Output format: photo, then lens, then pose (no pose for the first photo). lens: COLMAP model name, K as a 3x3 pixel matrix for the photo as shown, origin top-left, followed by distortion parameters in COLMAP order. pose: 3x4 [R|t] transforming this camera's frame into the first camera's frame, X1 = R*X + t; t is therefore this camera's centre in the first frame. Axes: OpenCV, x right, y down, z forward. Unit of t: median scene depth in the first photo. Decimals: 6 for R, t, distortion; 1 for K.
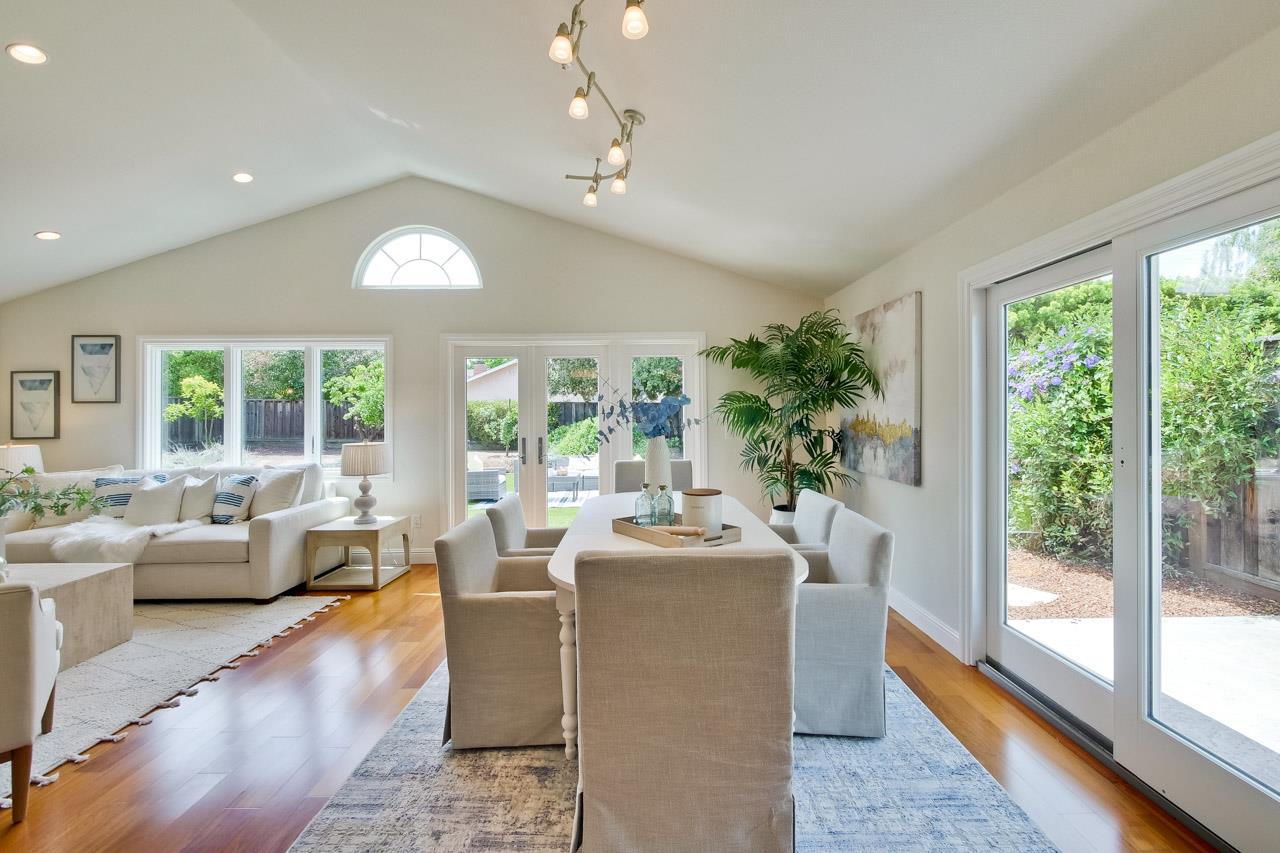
lens RADIAL K [[541.0, 0, 642.7], [0, 541.0, 407.7], [0, 0, 1]] dist [0.000760, -0.000244]
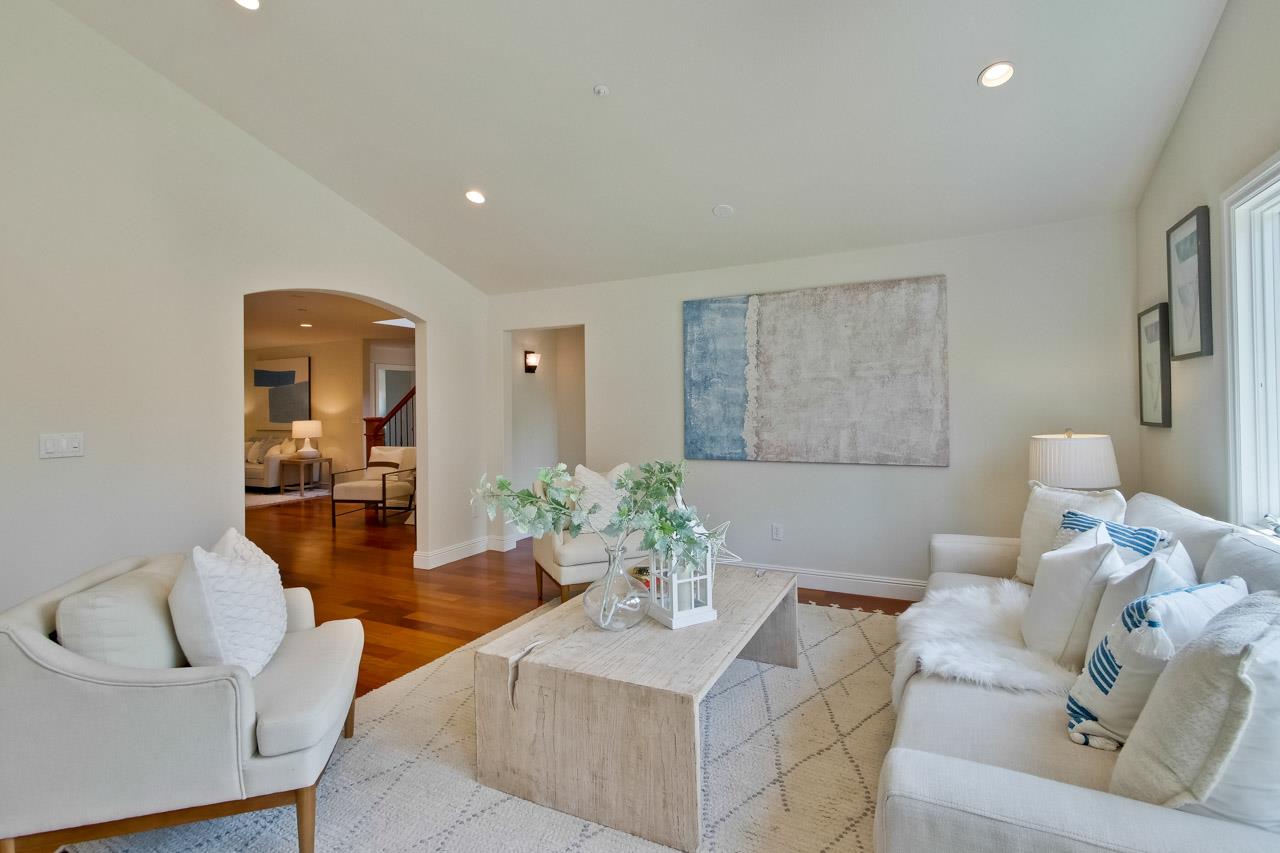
lens RADIAL K [[597.2, 0, 645.2], [0, 597.2, 401.1], [0, 0, 1]] dist [-0.001123, -0.000031]
pose [[-0.455142, 0.006783, -0.890393, -0.309122], [0.031213, 0.999478, -0.008341, 0.020027], [0.889872, -0.031588, -0.455116, 0.824847]]
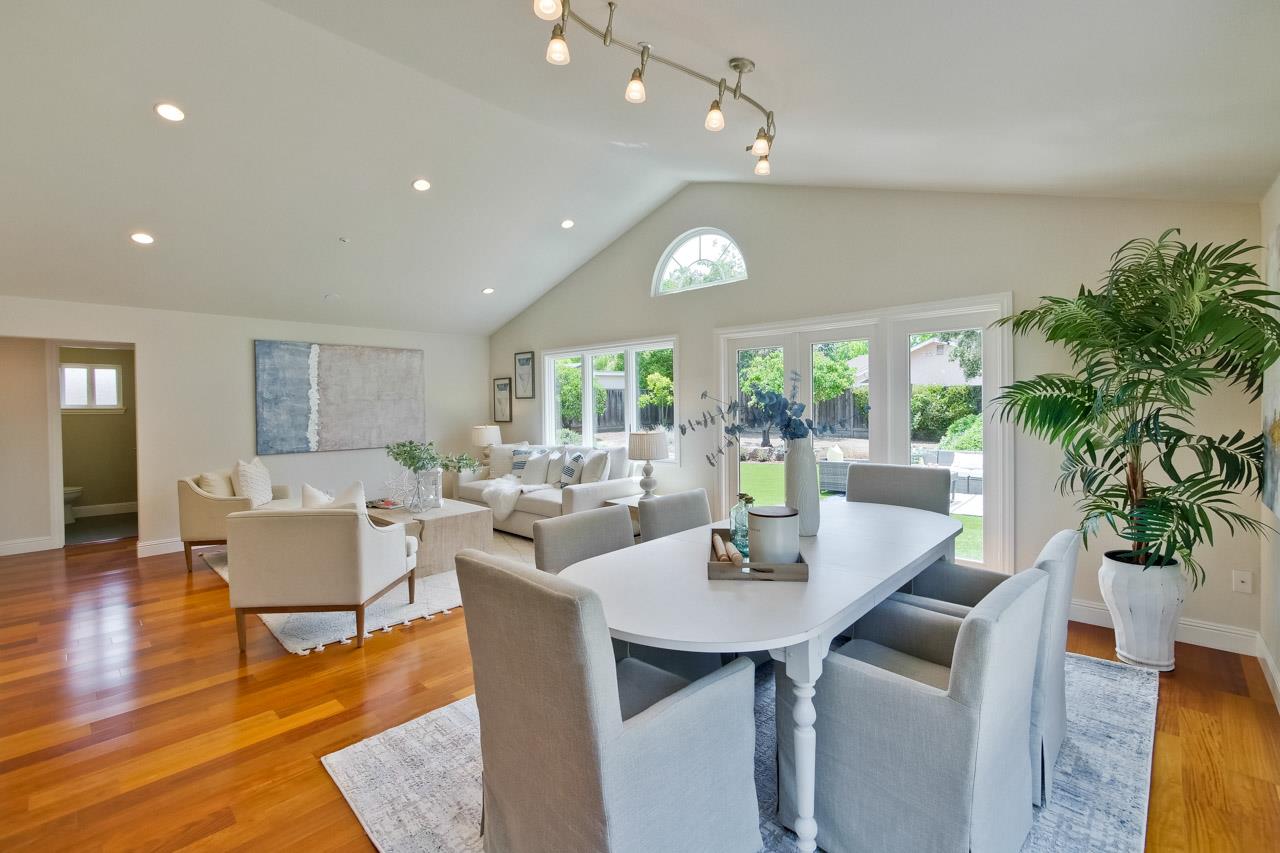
lens RADIAL K [[550.3, 0, 647.5], [0, 550.3, 412.6], [0, 0, 1]] dist [0.000017, 0.000498]
pose [[0.725713, 0.008826, -0.687941, 0.272990], [0.015840, 0.999438, 0.029532, -0.009562], [0.687815, -0.032329, 0.725166, 0.142306]]
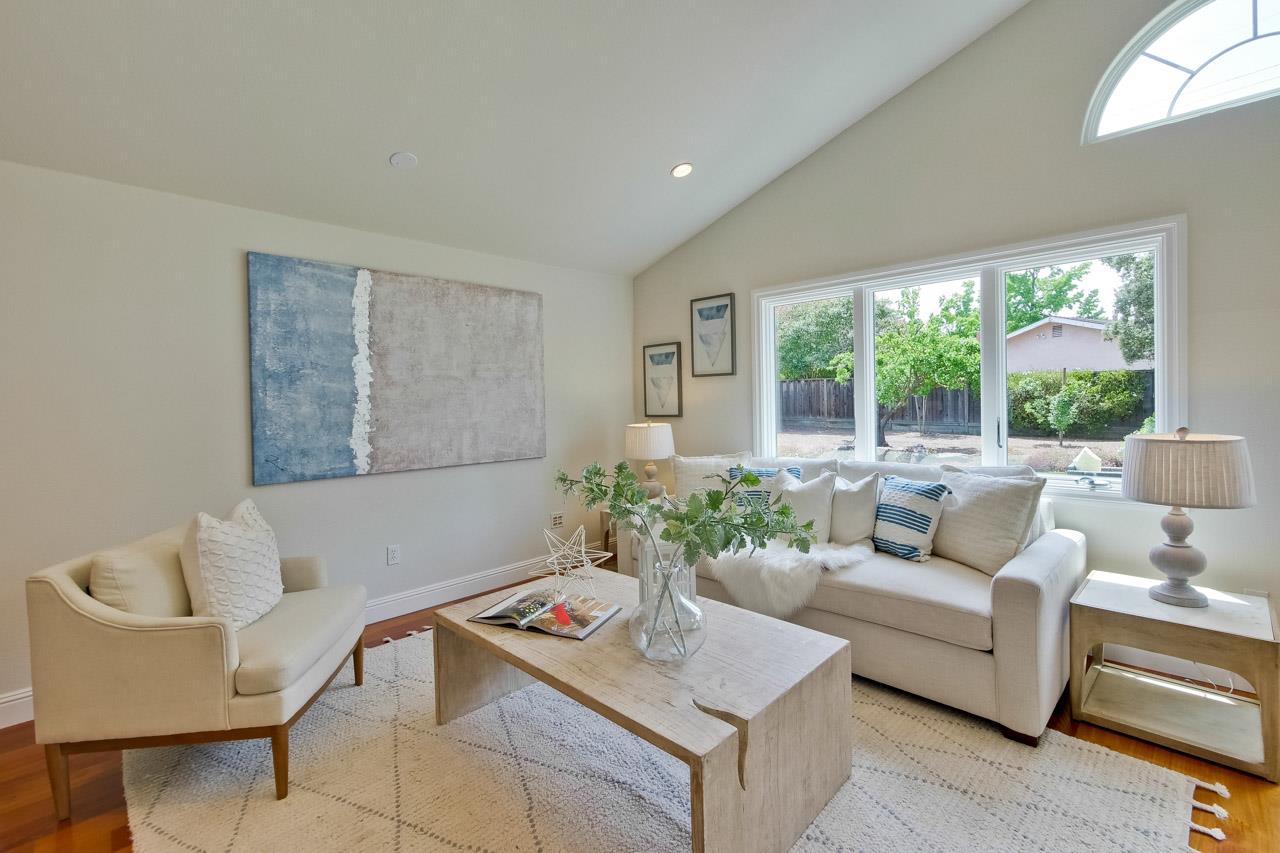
lens RADIAL K [[559.6, 0, 655.6], [0, 559.6, 406.6], [0, 0, 1]] dist [-0.001752, -0.000214]
pose [[0.713195, 0.001158, -0.700965, -0.462164], [0.023548, 0.999395, 0.025610, 0.015591], [0.700570, -0.034771, 0.712736, 0.306618]]
